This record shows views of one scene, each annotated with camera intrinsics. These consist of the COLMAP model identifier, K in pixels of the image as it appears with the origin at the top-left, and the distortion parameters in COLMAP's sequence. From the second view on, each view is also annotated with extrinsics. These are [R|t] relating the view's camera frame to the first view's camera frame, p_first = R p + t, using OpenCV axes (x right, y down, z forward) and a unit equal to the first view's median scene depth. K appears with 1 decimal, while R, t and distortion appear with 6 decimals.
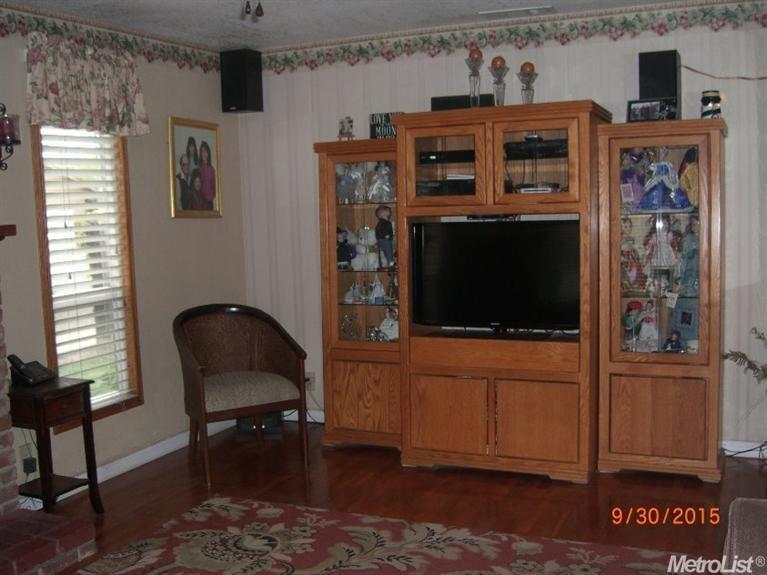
lens RADIAL K [[851.9, 0, 383.5], [0, 851.9, 287.5], [0, 0, 1]] dist [-0.133054, 0.012399]
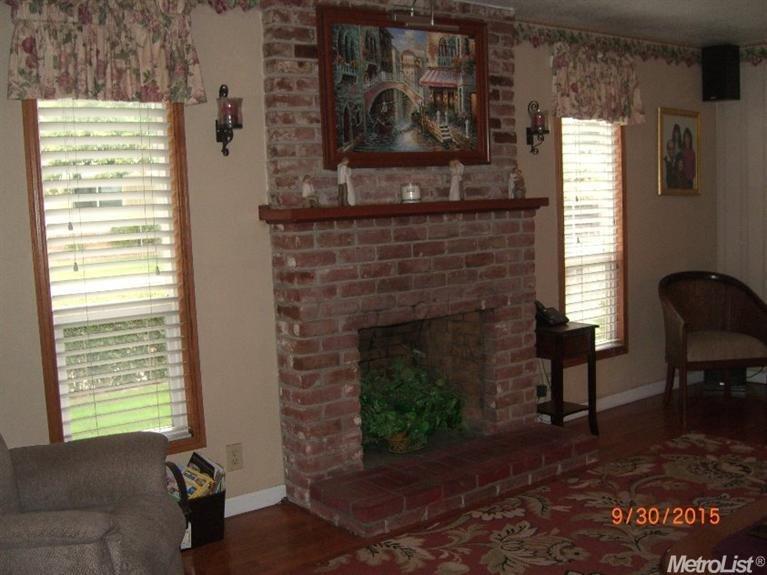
lens RADIAL K [[851.9, 0, 383.5], [0, 851.9, 287.5], [0, 0, 1]] dist [-0.133054, 0.012399]
pose [[0.879858, 0.051916, -0.472392, -0.039409], [-0.040692, 0.998595, 0.033954, 0.024083], [0.473491, -0.010652, 0.880734, -0.224336]]
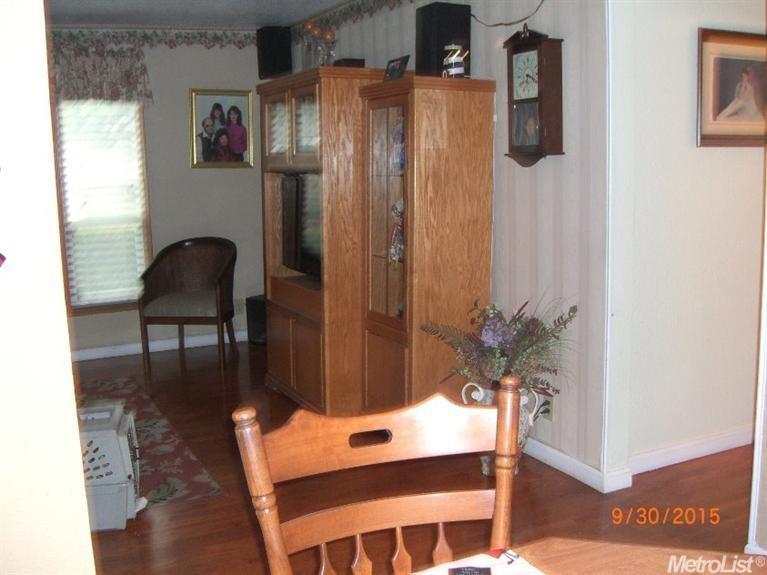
lens RADIAL K [[851.9, 0, 383.5], [0, 851.9, 287.5], [0, 0, 1]] dist [-0.133054, 0.012399]
pose [[0.787568, 0.113537, -0.605678, 0.921903], [-0.062777, 0.992549, 0.104428, -0.063595], [0.613022, -0.044222, 0.788827, 0.179742]]
